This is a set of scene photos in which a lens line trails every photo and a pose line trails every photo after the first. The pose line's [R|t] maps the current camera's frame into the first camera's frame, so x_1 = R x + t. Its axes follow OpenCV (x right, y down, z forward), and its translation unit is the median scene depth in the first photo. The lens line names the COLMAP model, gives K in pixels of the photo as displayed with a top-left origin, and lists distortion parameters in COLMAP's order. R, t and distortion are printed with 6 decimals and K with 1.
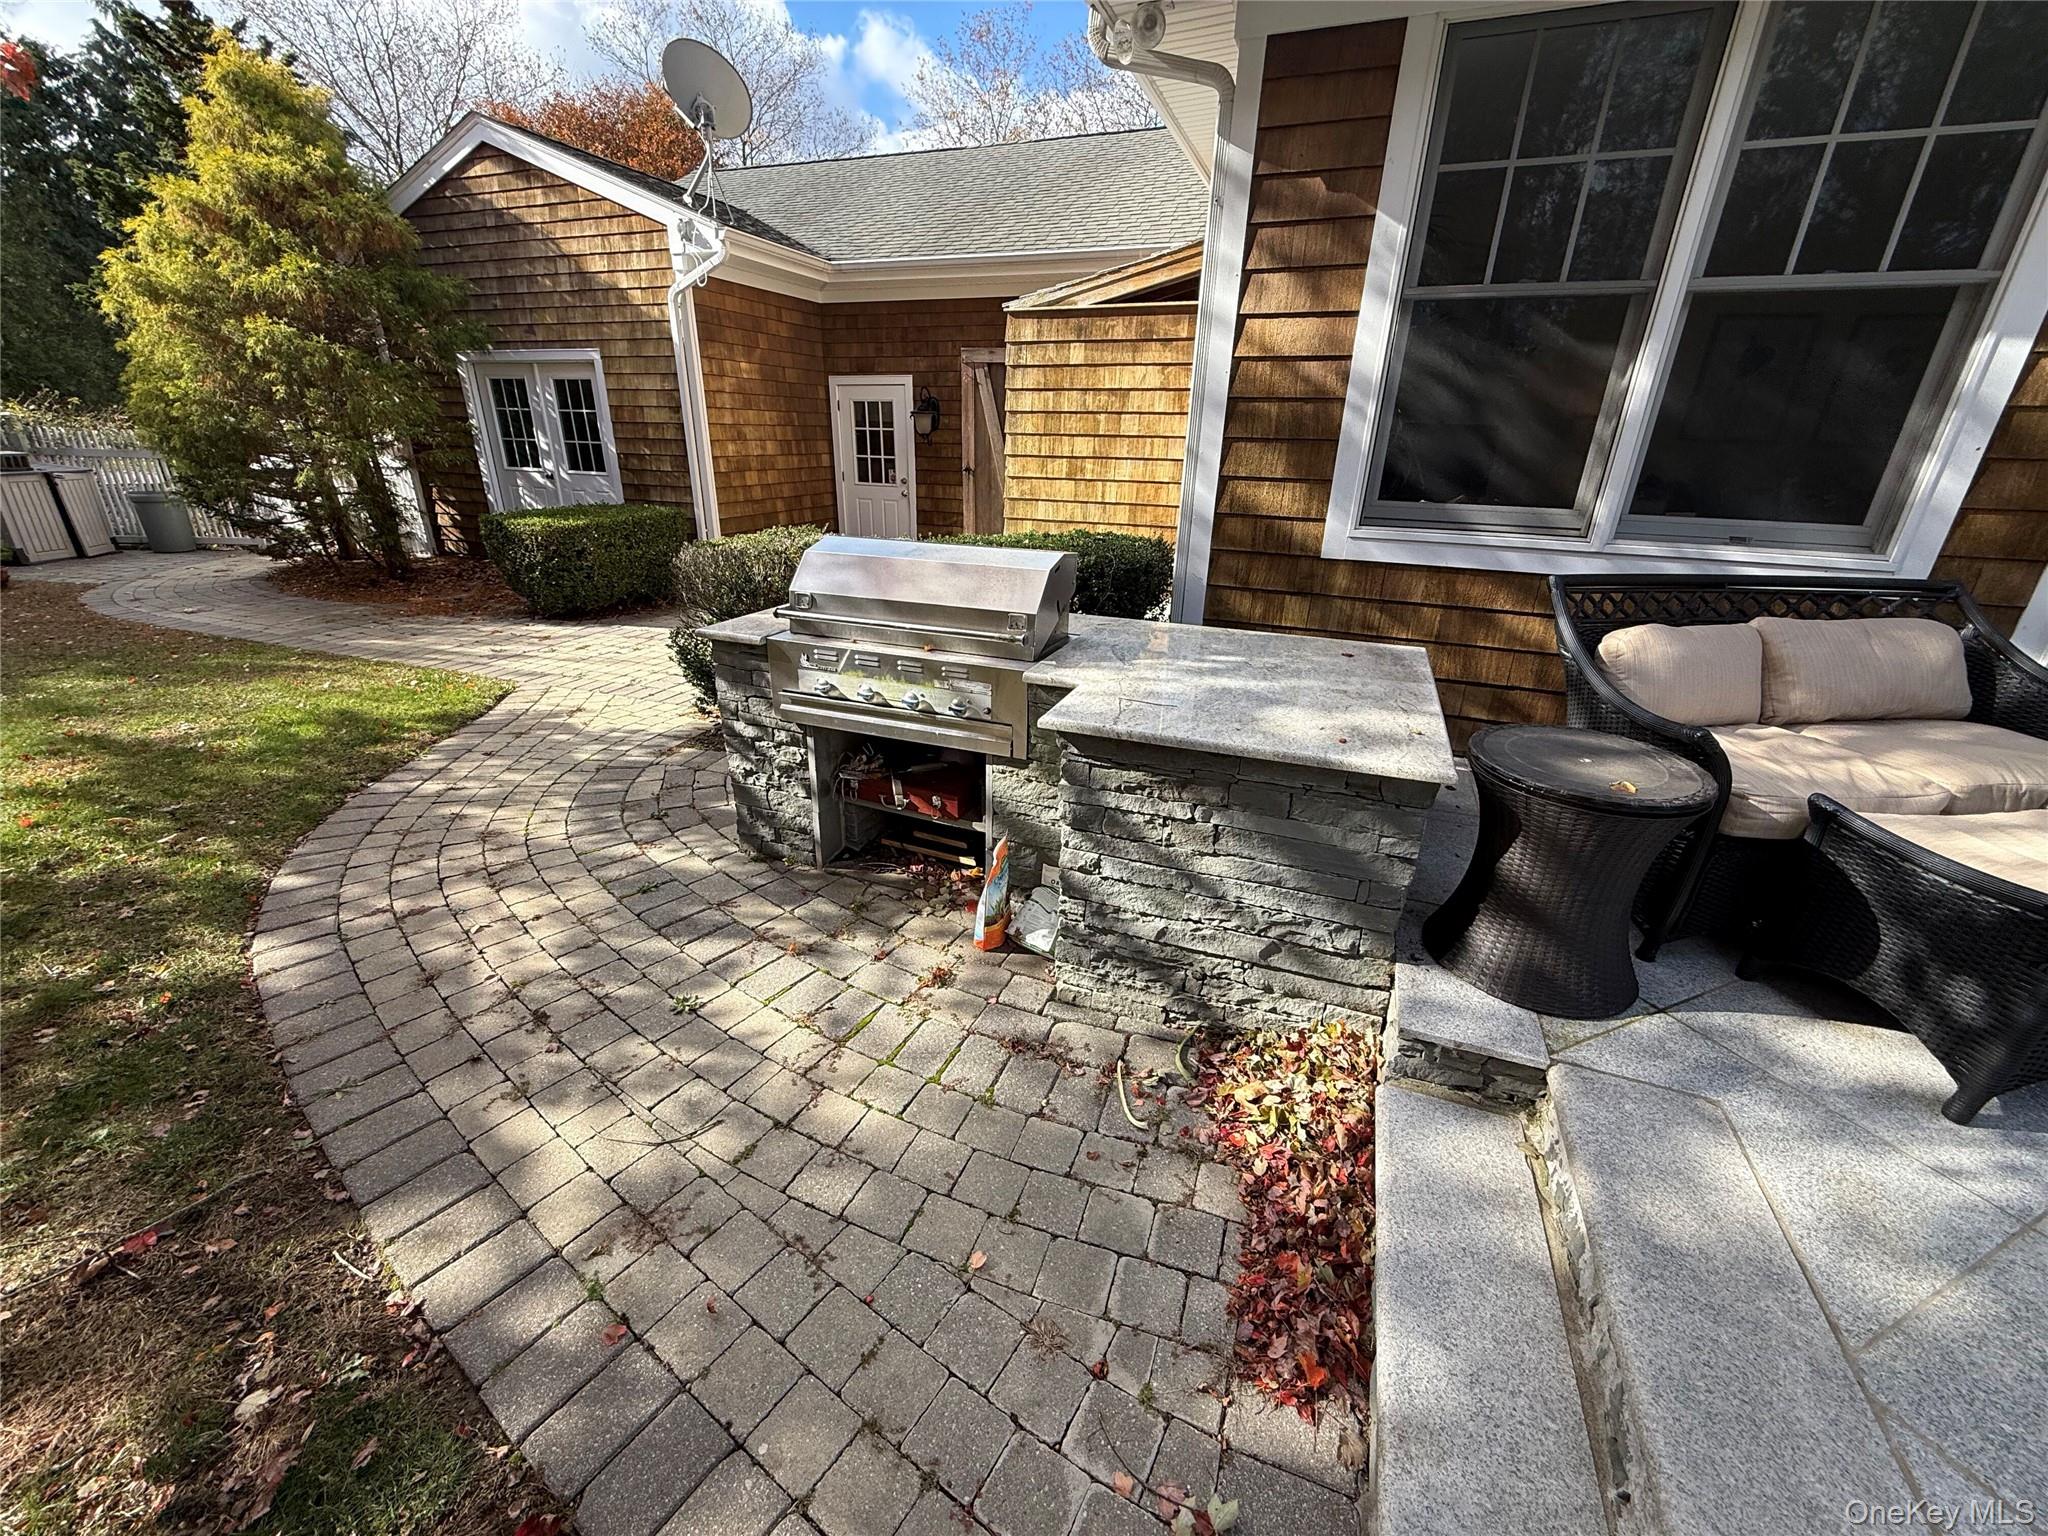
lens RADIAL K [[814.9, 0, 1031.3], [0, 814.9, 777.1], [0, 0, 1]] dist [-0.002440, -0.000765]
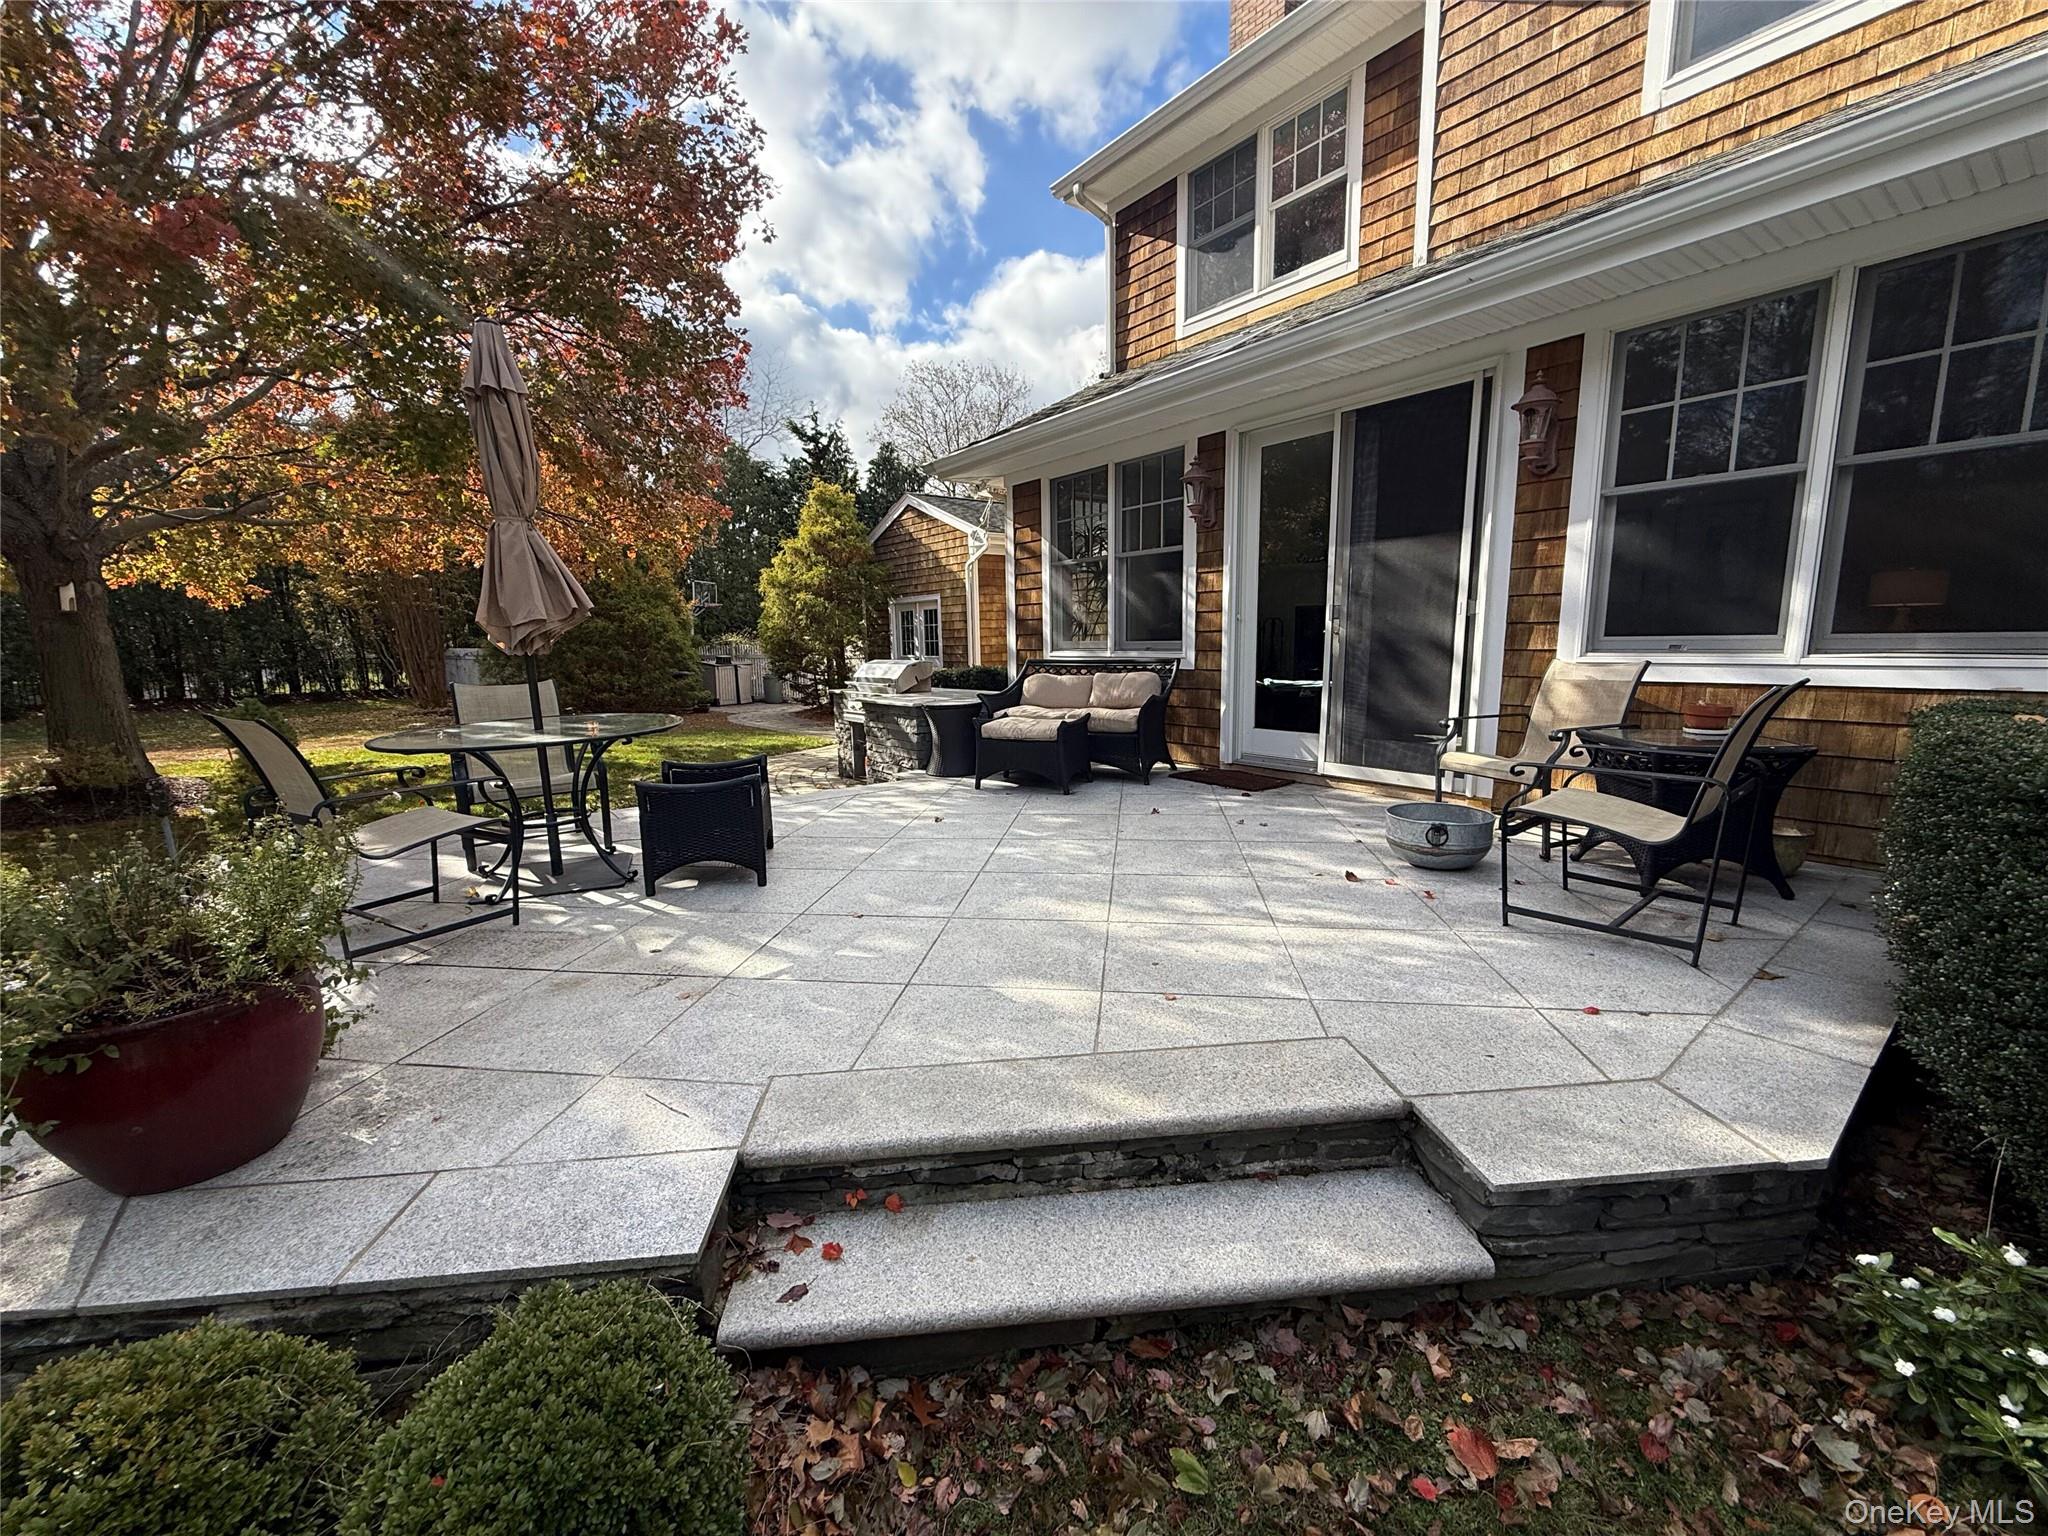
lens RADIAL K [[814.9, 0, 1018.6], [0, 814.9, 767.4], [0, 0, 1]] dist [-0.002440, -0.000765]
pose [[0.848690, 0.043949, -0.527061, 0.652279], [-0.169807, 0.966425, -0.192842, 0.201160], [0.500890, 0.253161, 0.827658, -0.380230]]
